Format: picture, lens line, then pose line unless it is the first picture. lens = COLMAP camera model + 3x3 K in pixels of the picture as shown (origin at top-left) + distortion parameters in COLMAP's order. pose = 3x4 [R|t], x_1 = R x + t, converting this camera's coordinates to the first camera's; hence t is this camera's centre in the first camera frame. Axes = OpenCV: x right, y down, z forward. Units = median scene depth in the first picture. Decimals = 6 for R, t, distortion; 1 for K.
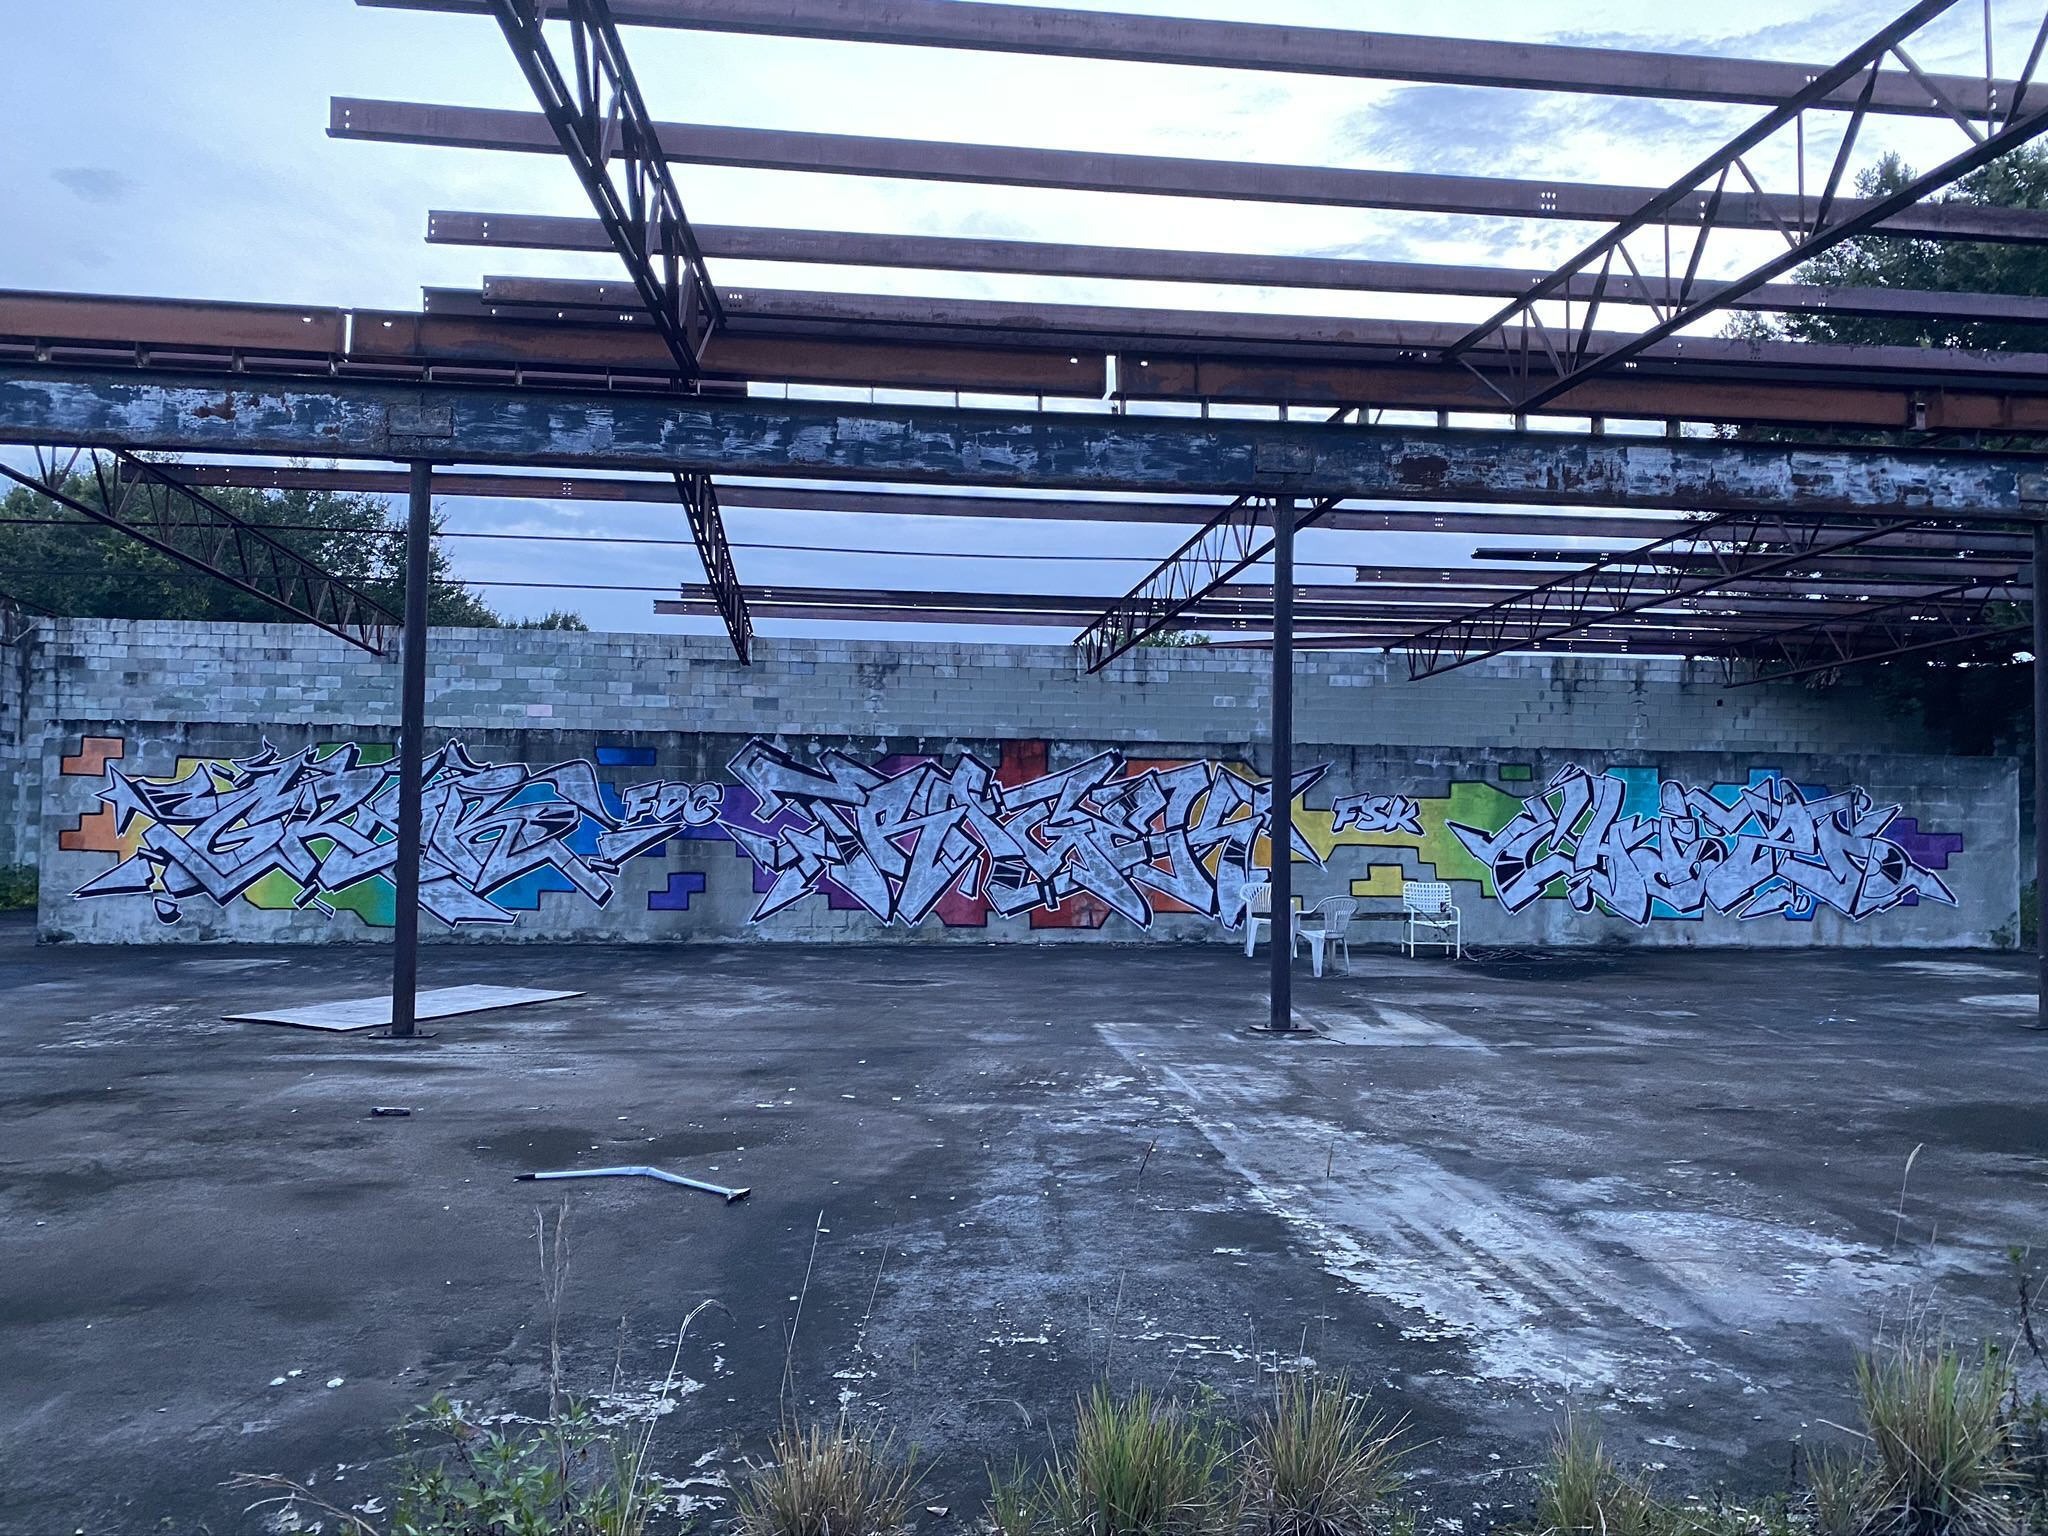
lens RADIAL K [[1538.2, 0, 1025.2], [0, 1538.2, 764.6], [0, 0, 1]] dist [0.055806, -0.062741]
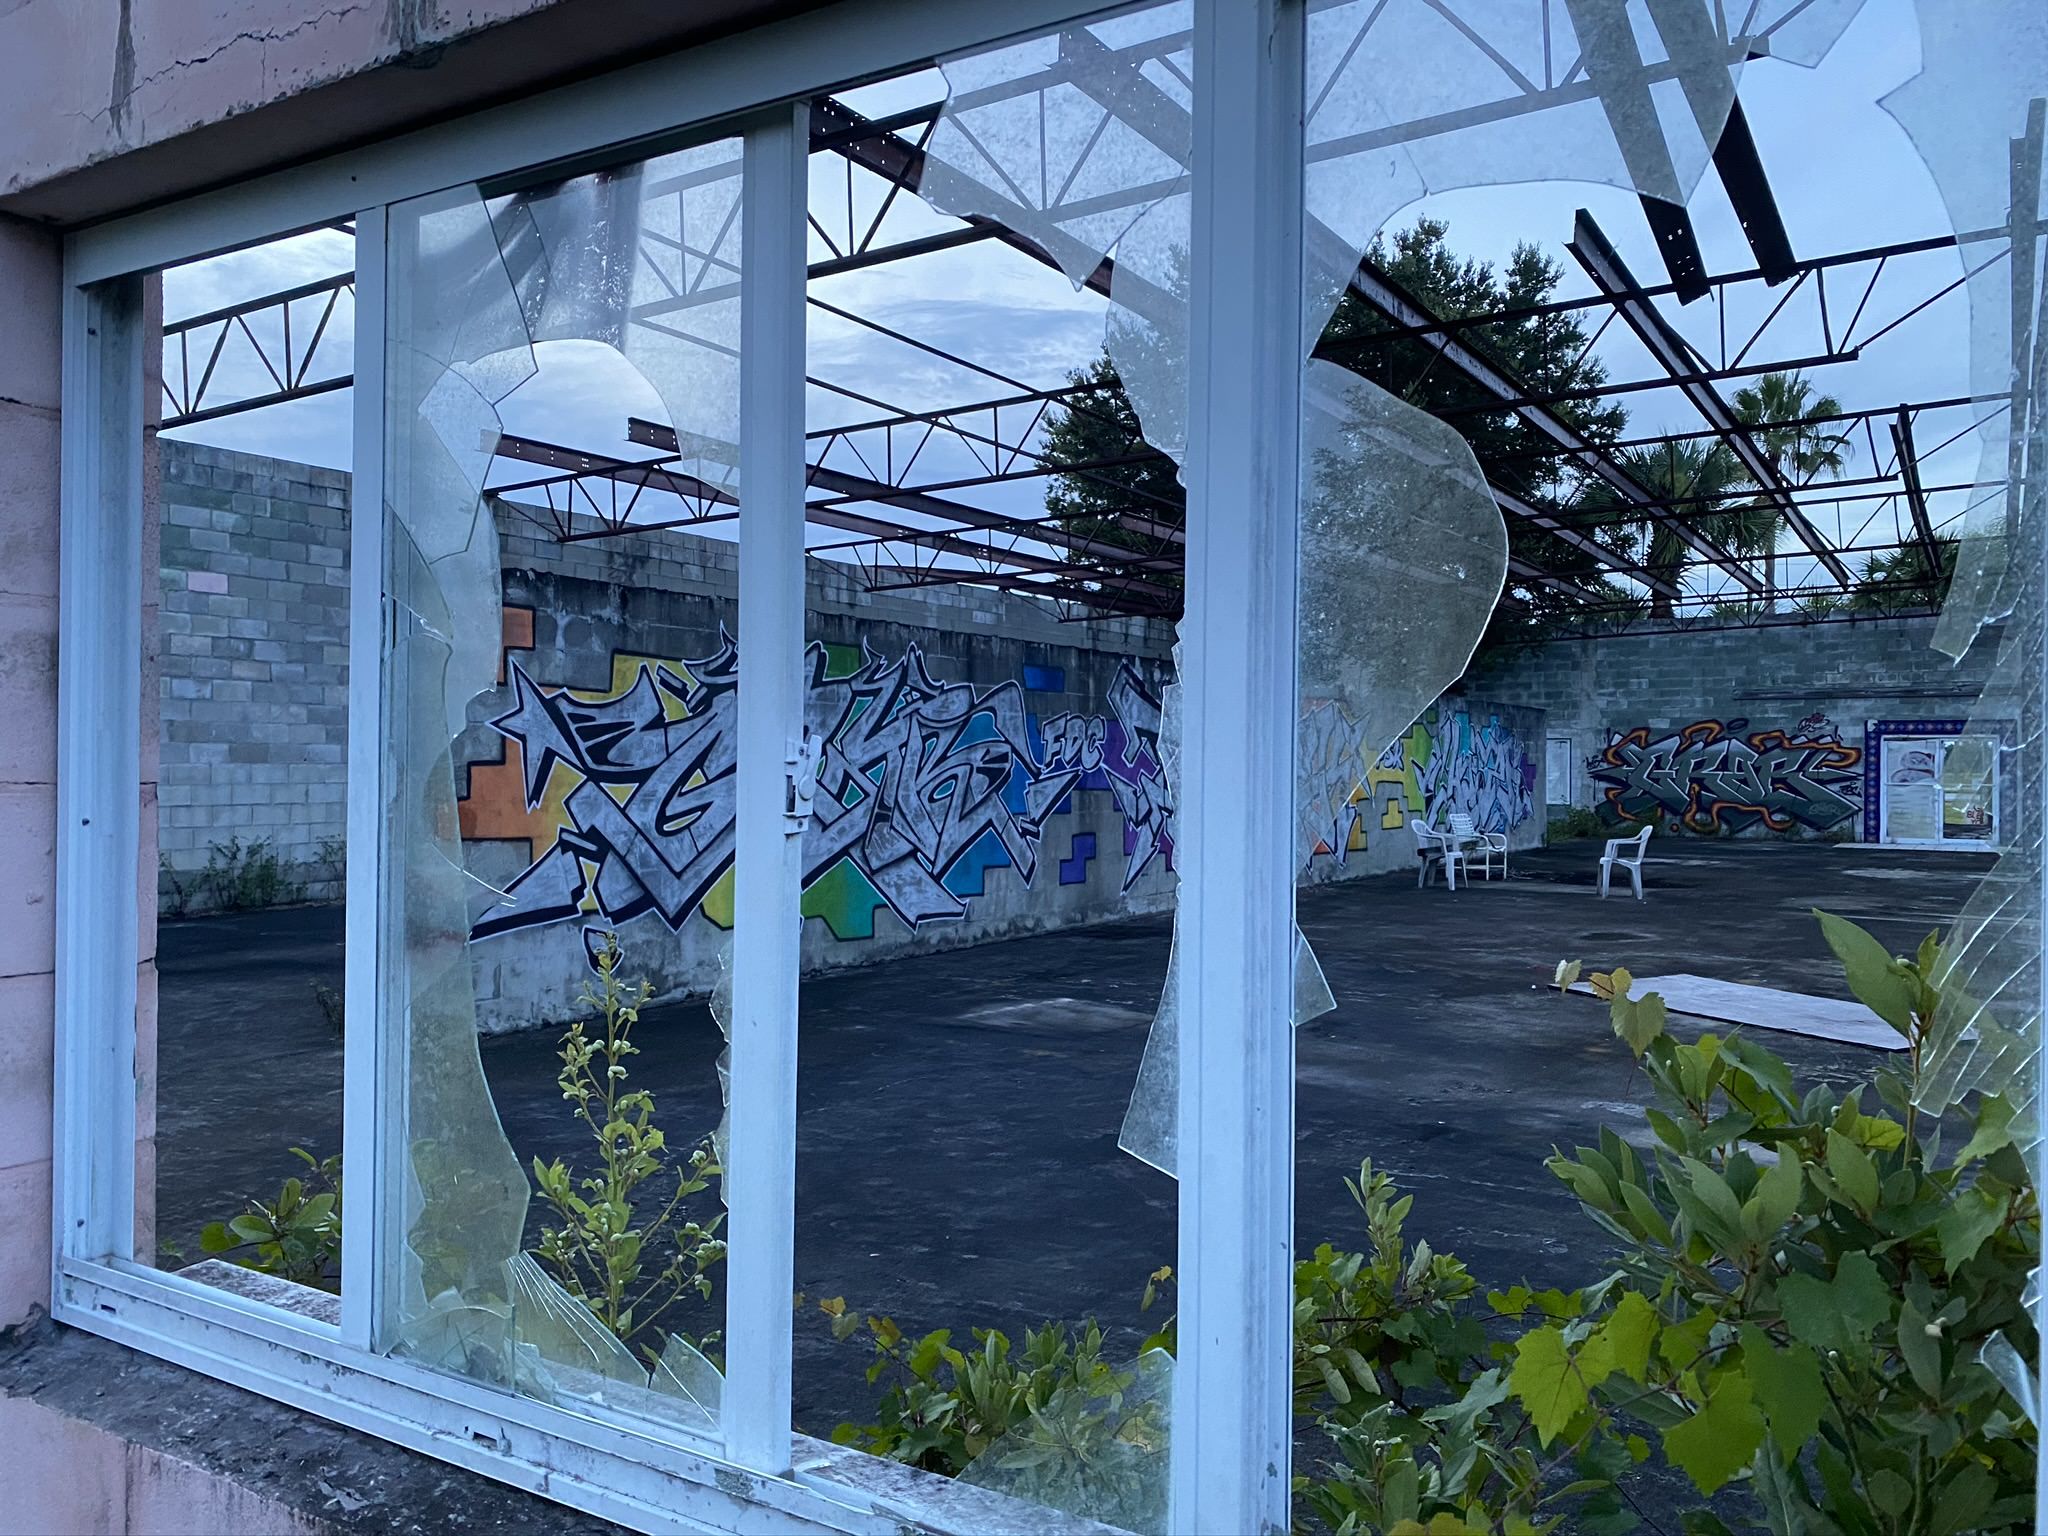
lens RADIAL K [[1538.2, 0, 1074.1], [0, 1538.2, 775.6], [0, 0, 1]] dist [0.055806, -0.062741]
pose [[0.610786, -0.015952, 0.791635, -0.818552], [-0.020957, 0.999121, 0.036302, 0.013784], [-0.791518, -0.038763, 0.609915, 0.536374]]
